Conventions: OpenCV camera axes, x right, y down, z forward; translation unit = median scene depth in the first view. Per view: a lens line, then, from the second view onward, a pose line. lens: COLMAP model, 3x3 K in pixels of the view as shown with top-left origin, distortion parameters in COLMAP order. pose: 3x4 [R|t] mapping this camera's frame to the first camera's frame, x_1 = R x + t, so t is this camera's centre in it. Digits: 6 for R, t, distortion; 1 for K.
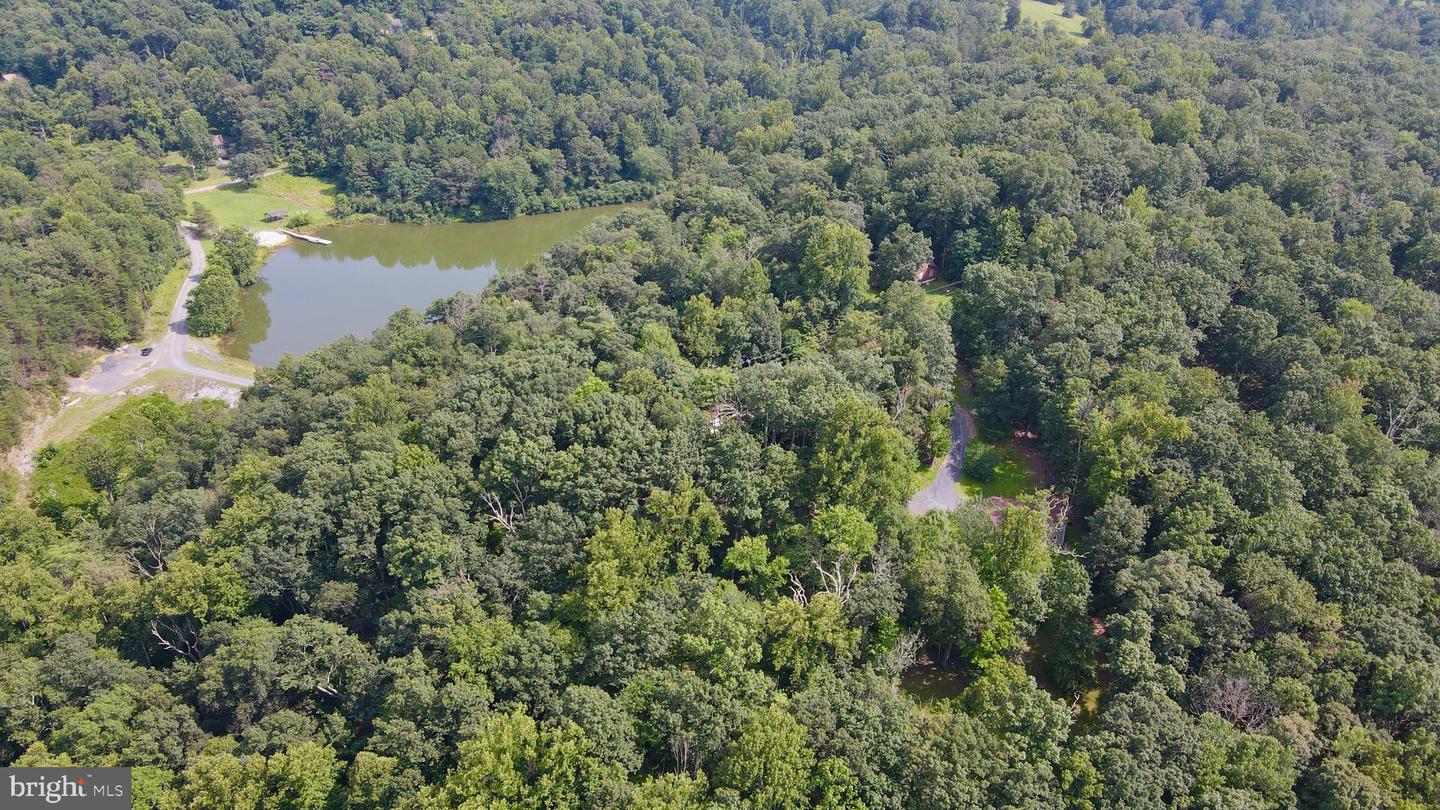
lens RADIAL K [[1065.1, 0, 722.1], [0, 1065.1, 412.7], [0, 0, 1]] dist [-0.002308, 0.026821]
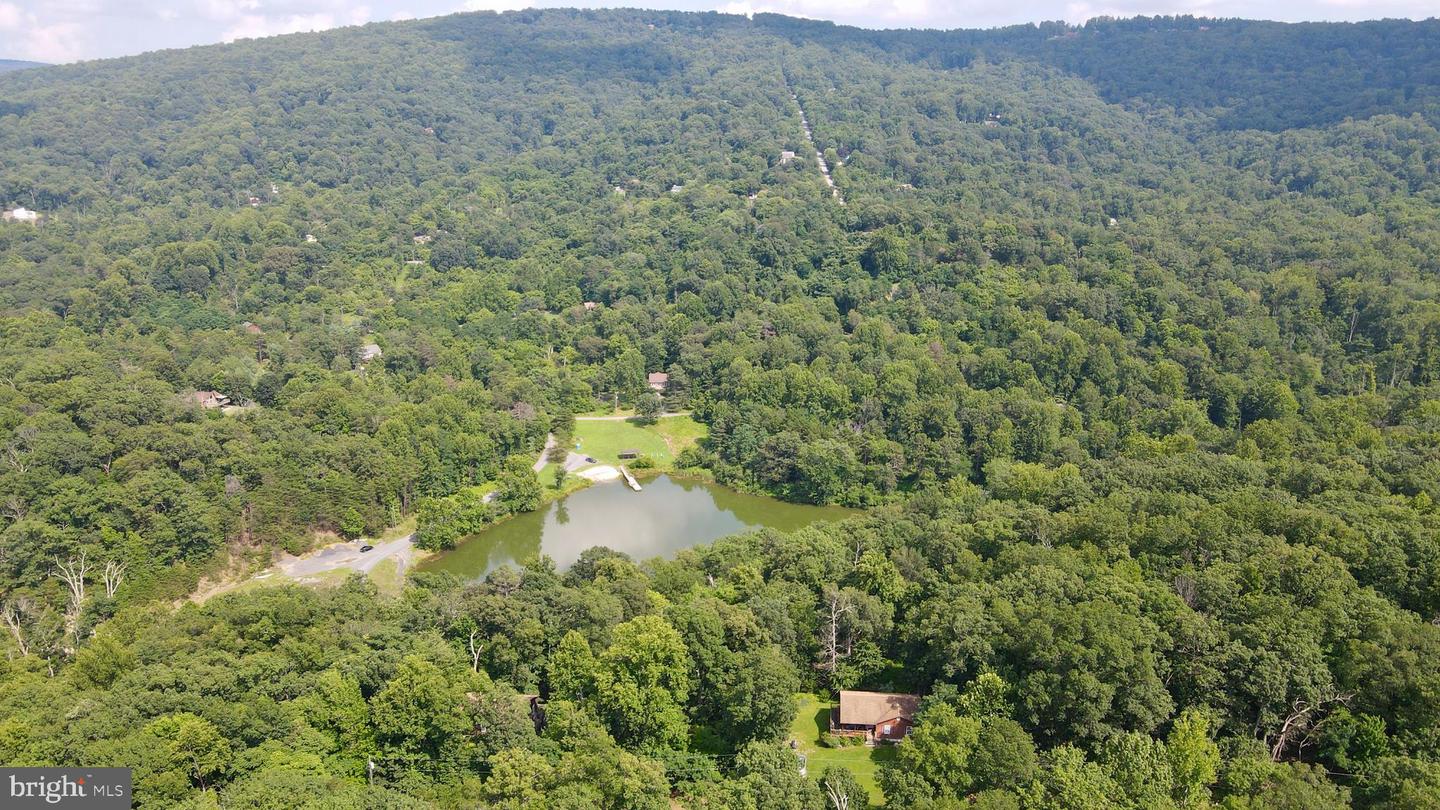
lens RADIAL K [[1080.4, 0, 720.0], [0, 1080.4, 405.0], [0, 0, 1]] dist [-0.000211, 0.004204]
pose [[0.743886, 0.160354, -0.648783, 0.484872], [-0.306333, 0.944612, -0.117766, -0.195972], [0.593964, 0.286348, 0.751805, 0.357029]]
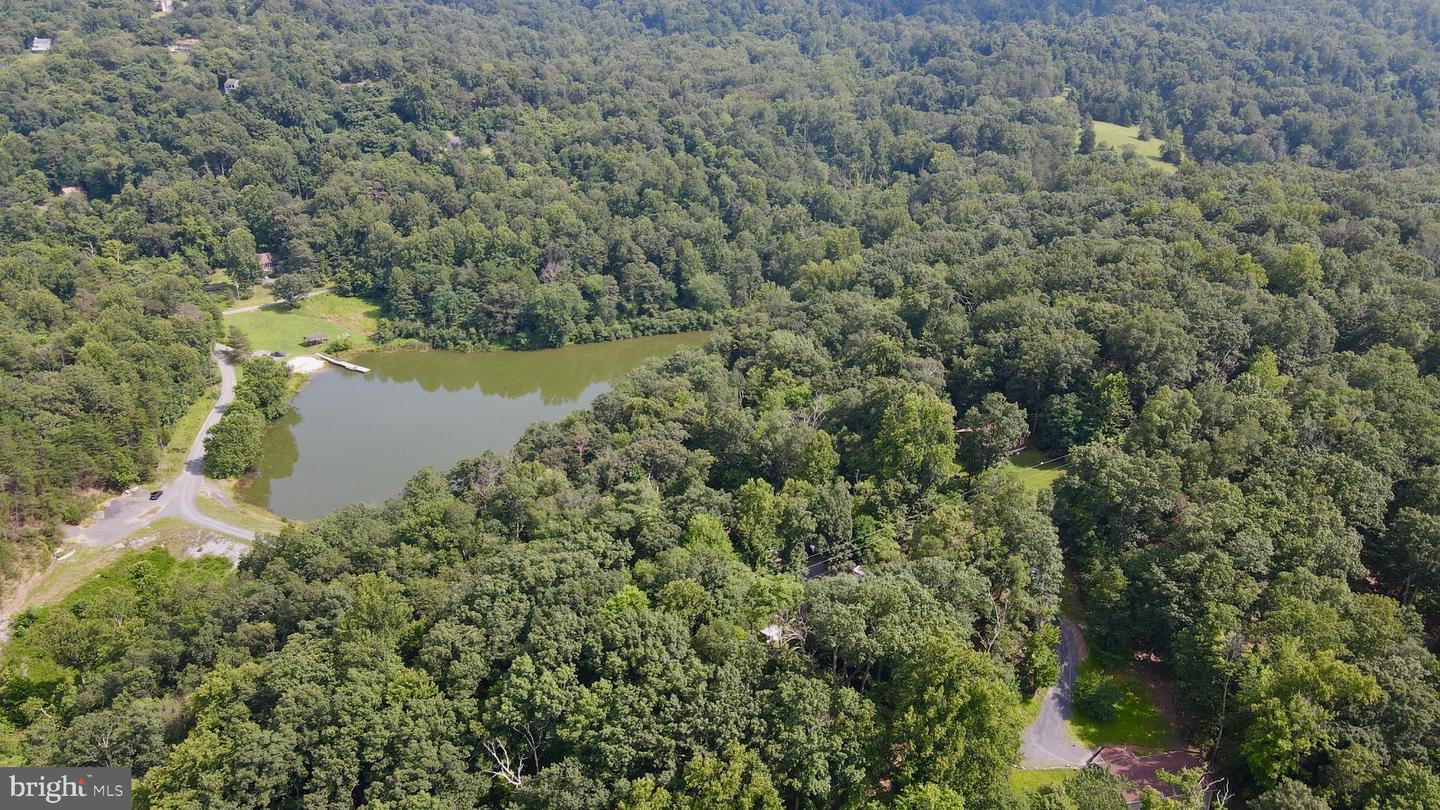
lens RADIAL K [[1065.1, 0, 722.1], [0, 1065.1, 412.7], [0, 0, 1]] dist [-0.002308, 0.026821]
pose [[0.998420, 0.024382, -0.050635, -0.006023], [-0.028969, 0.995344, -0.091927, -0.062929], [0.048158, 0.093249, 0.994477, 0.108678]]
